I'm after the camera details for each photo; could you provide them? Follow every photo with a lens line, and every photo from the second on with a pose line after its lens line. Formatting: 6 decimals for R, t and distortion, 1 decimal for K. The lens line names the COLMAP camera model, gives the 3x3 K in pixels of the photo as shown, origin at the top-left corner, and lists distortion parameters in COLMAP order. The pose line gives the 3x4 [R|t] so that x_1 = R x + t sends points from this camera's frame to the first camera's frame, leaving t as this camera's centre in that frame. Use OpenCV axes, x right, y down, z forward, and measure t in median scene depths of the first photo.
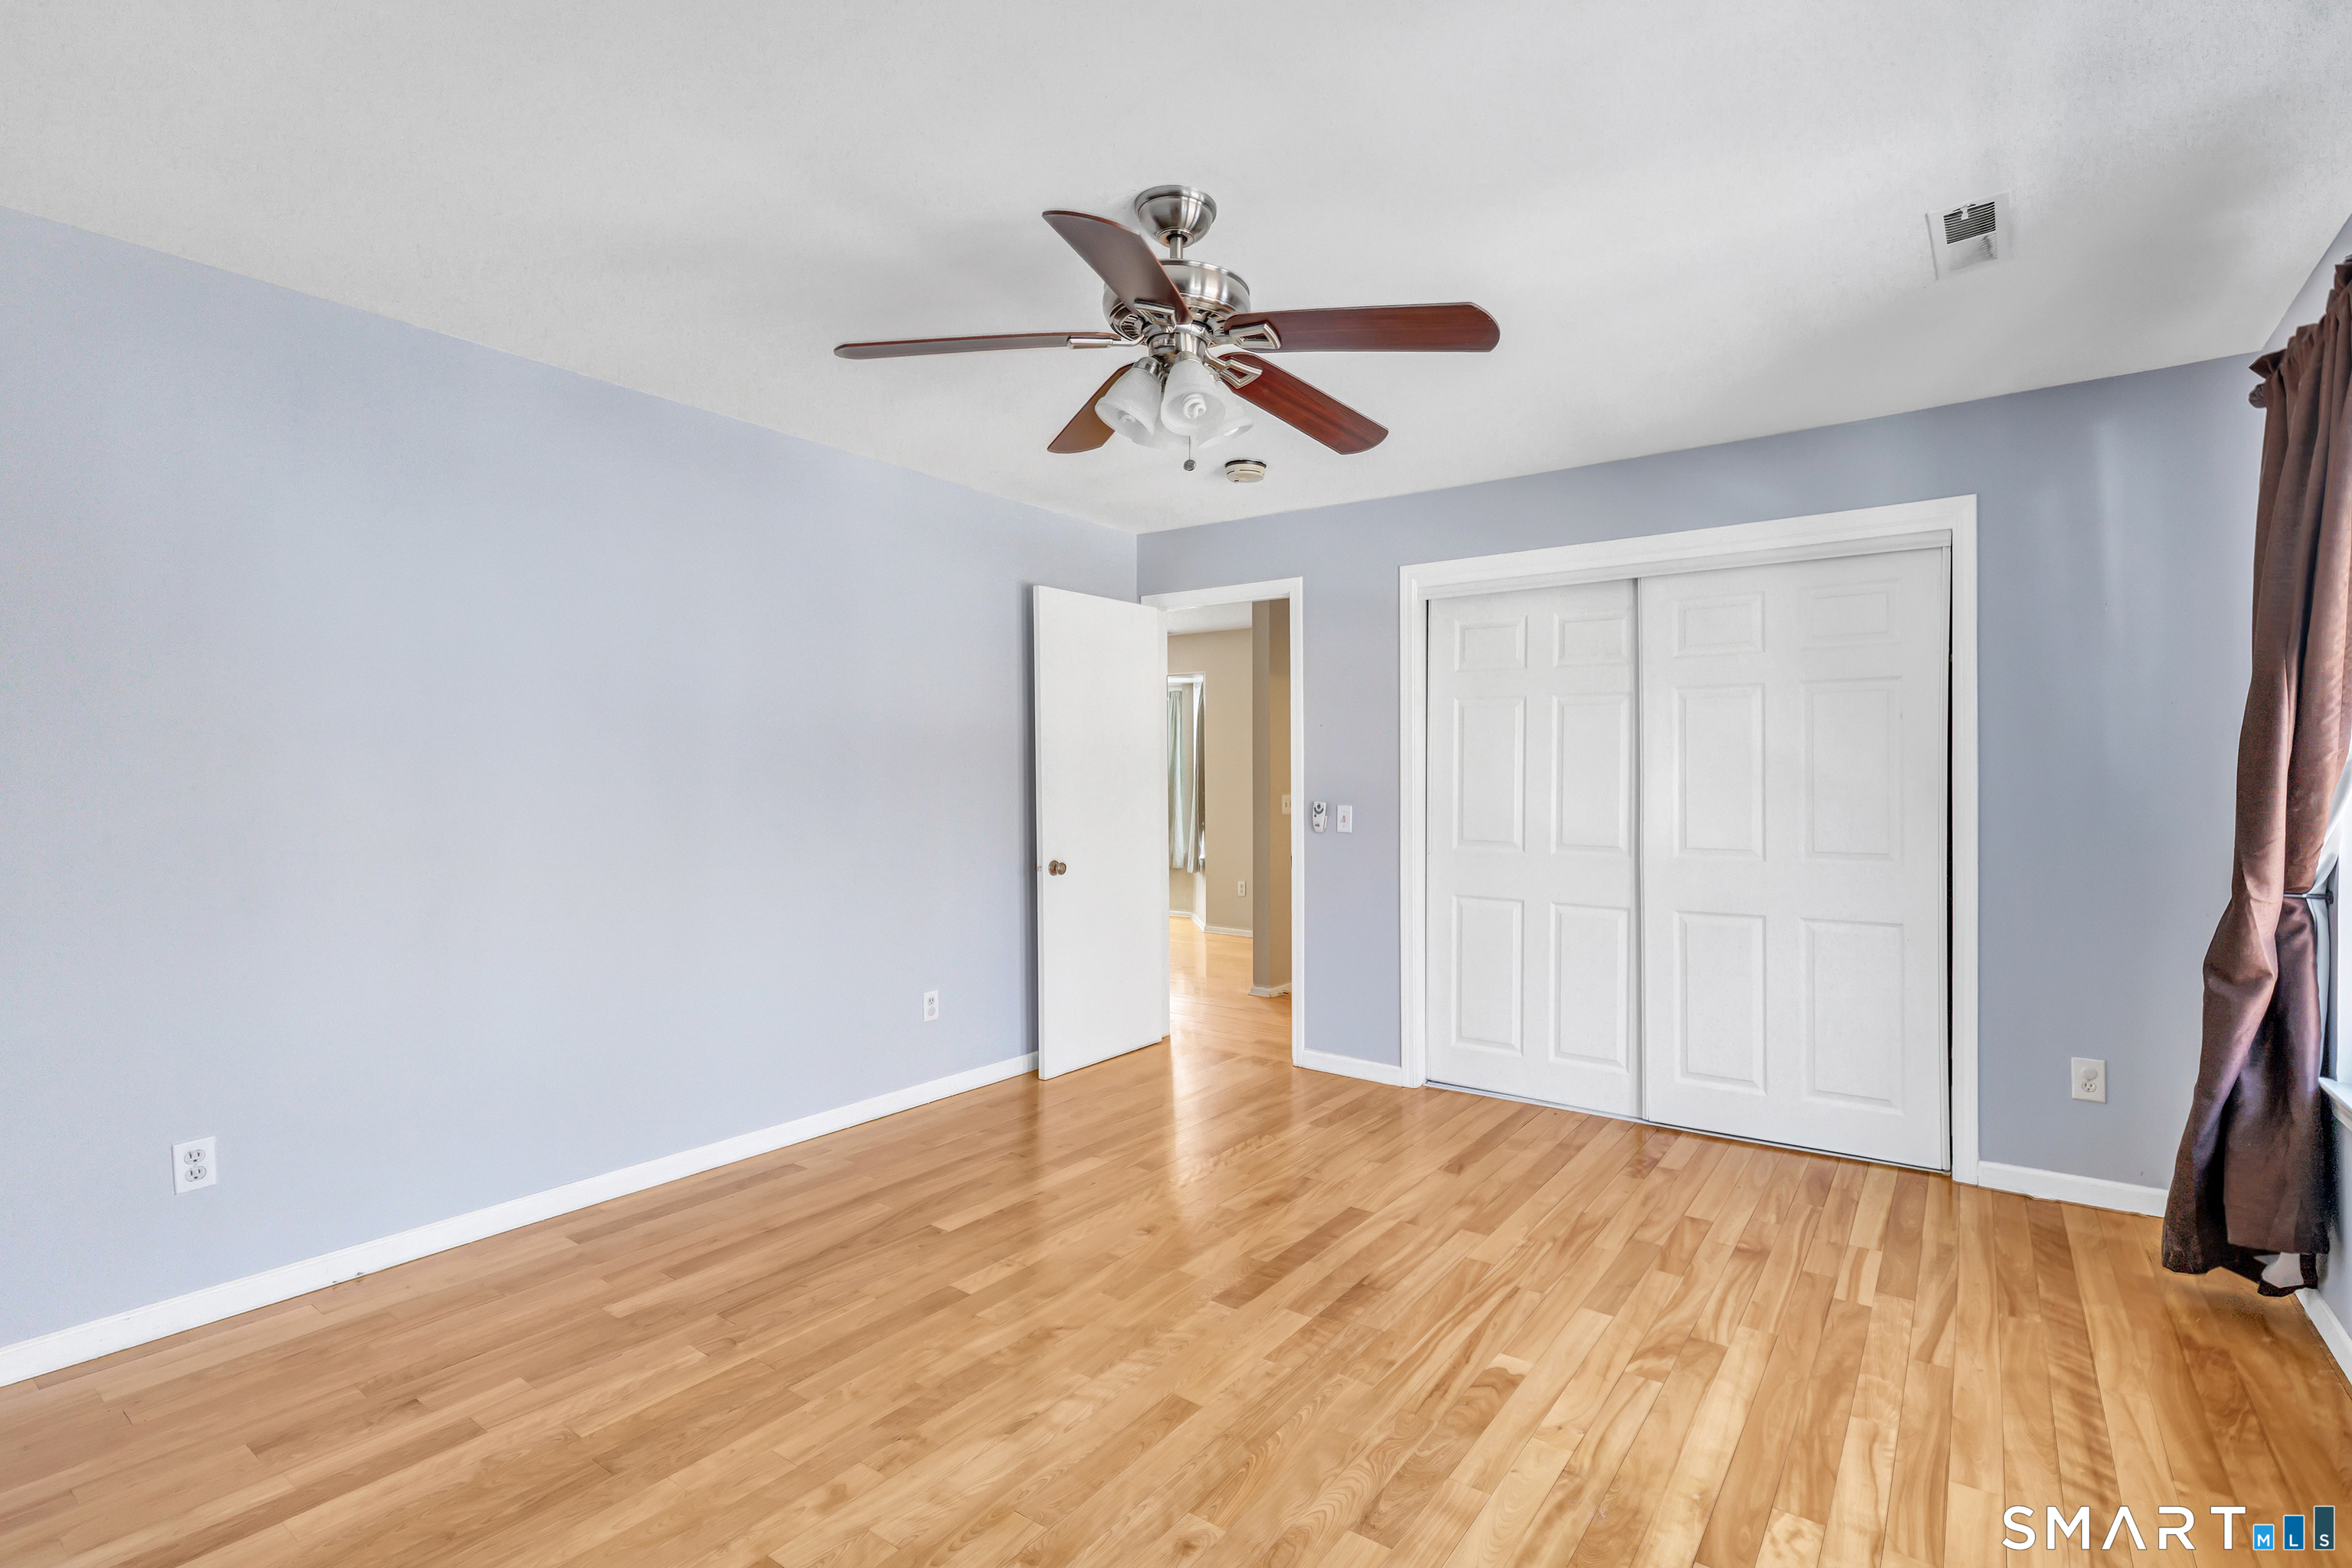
lens RADIAL K [[1033.8, 0, 1180.7], [0, 1033.8, 783.3], [0, 0, 1]] dist [0.003226, 0.000393]
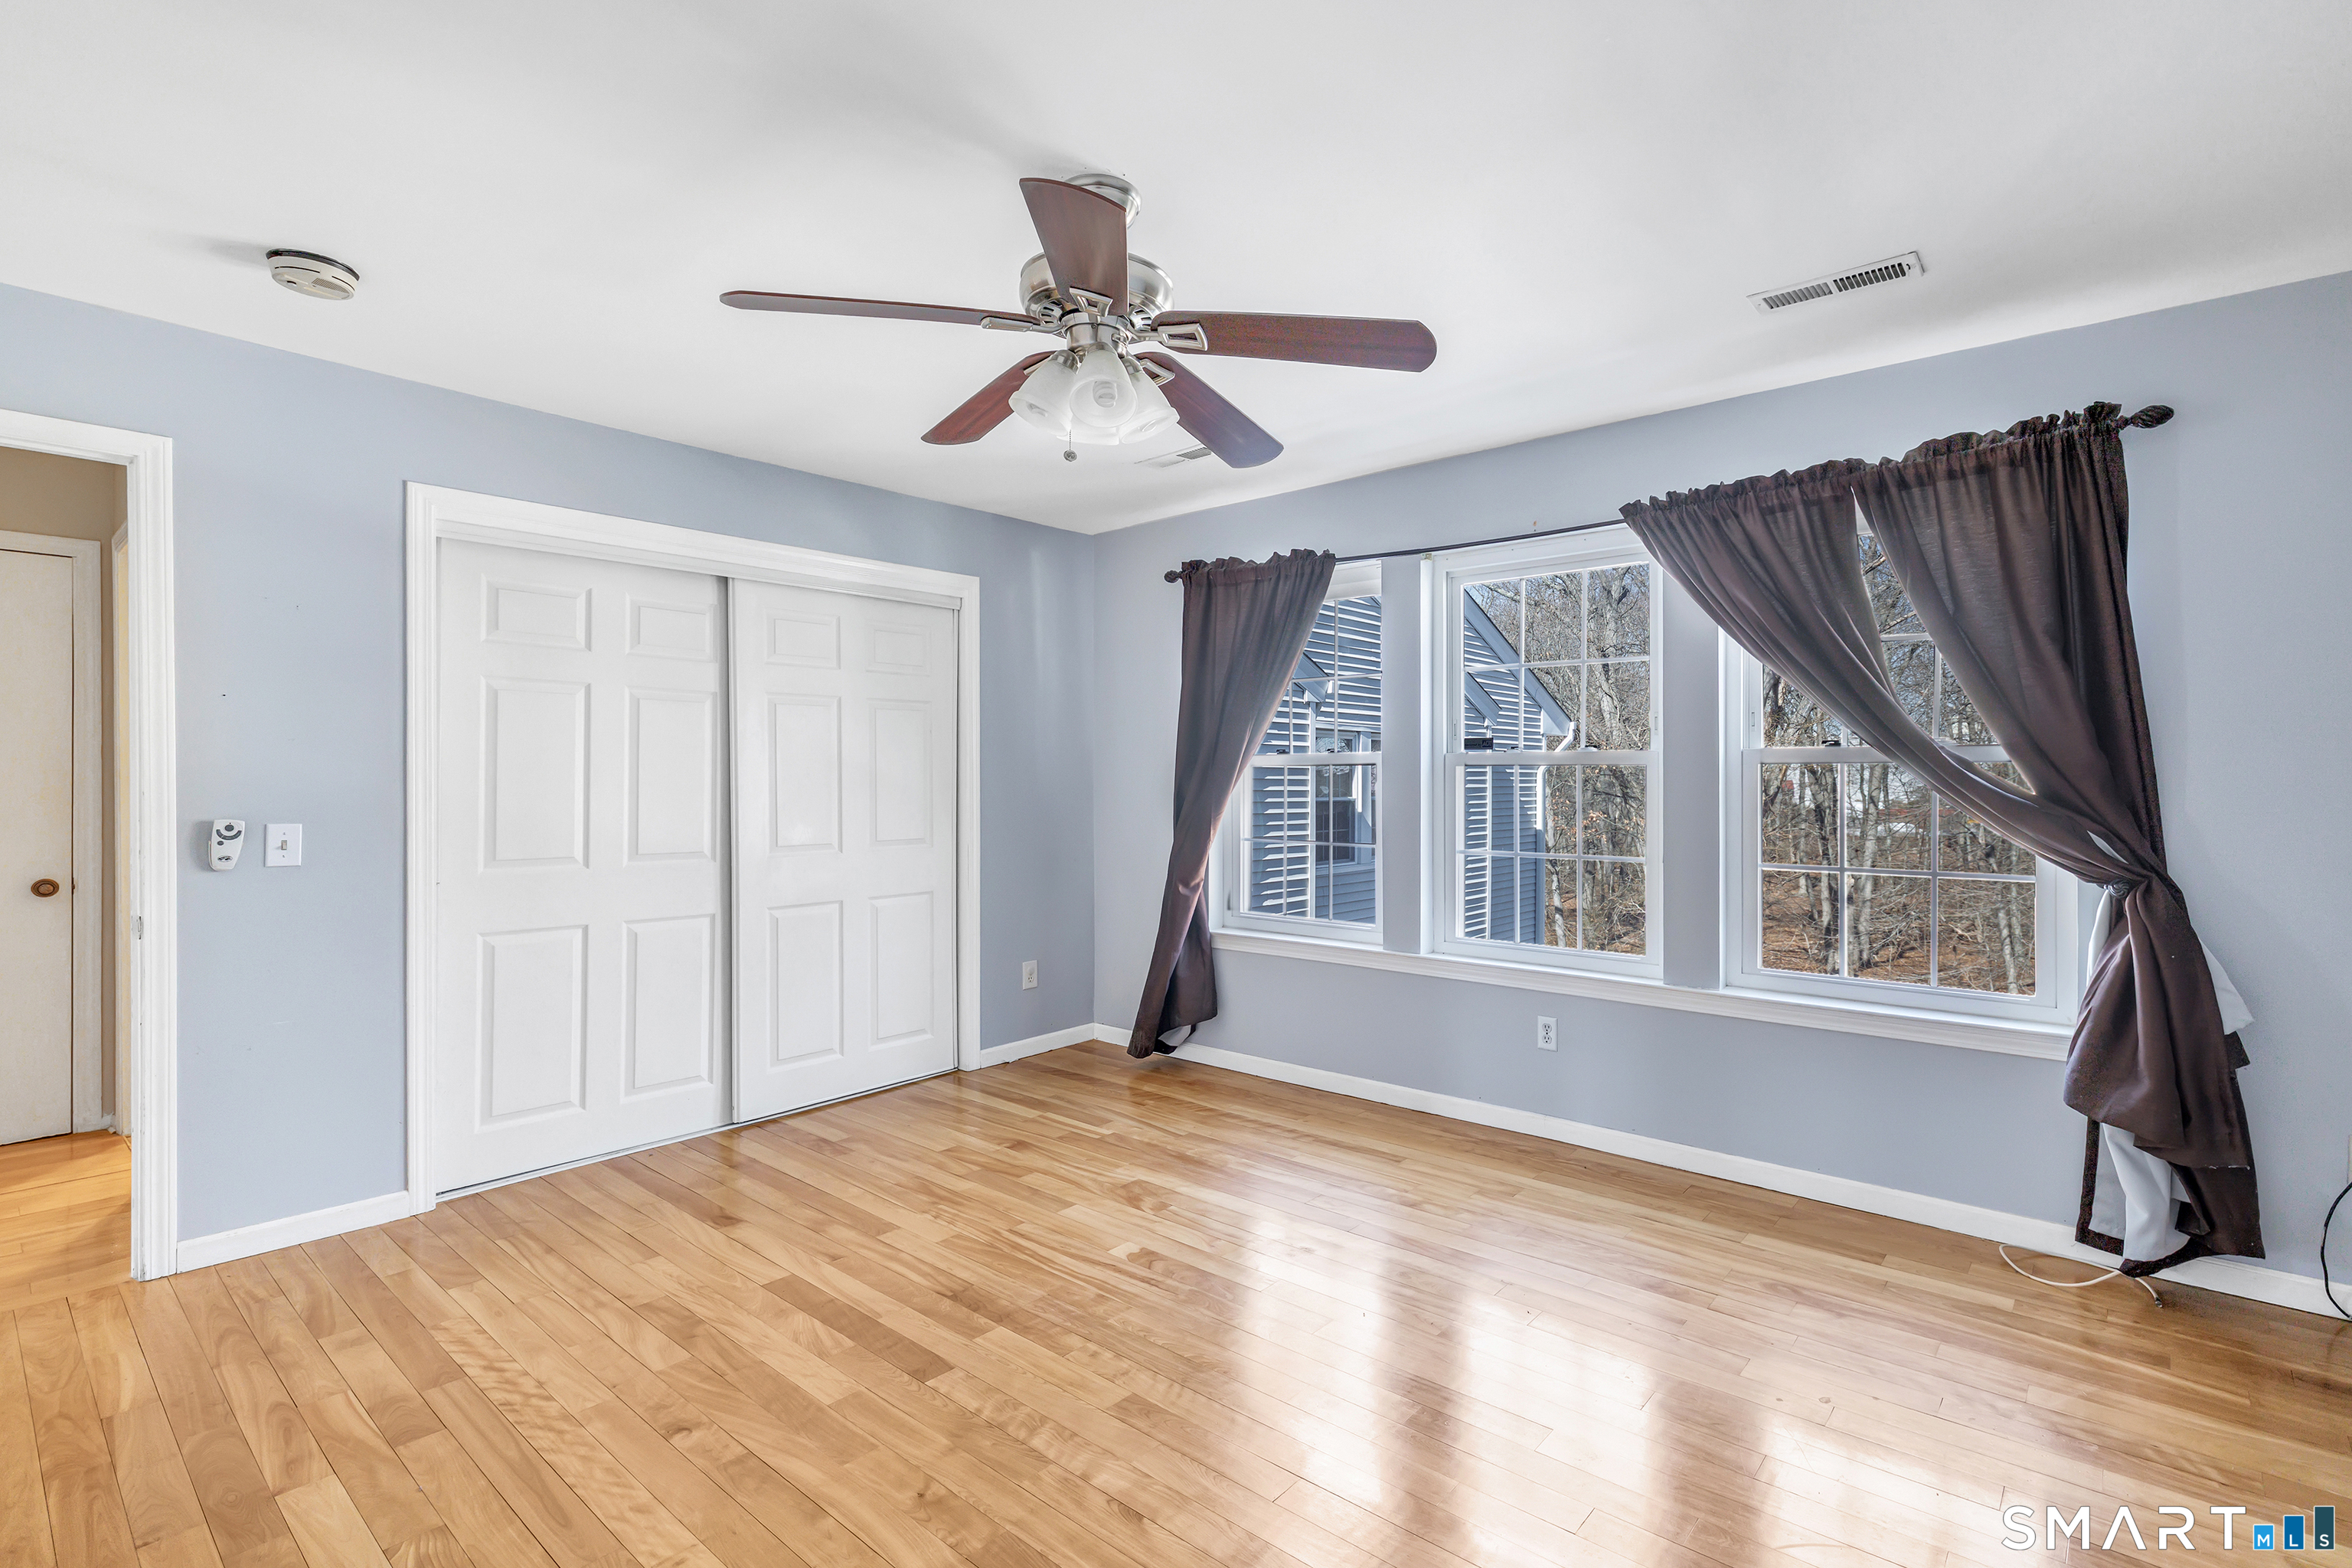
lens RADIAL K [[1154.6, 0, 1181.3], [0, 1154.6, 789.3], [0, 0, 1]] dist [0.001778, 0.000224]
pose [[0.086805, -0.009037, 0.996184, -0.736960], [0.007874, 0.999934, 0.008385, -0.002522], [-0.996194, 0.007116, 0.086870, 0.566015]]
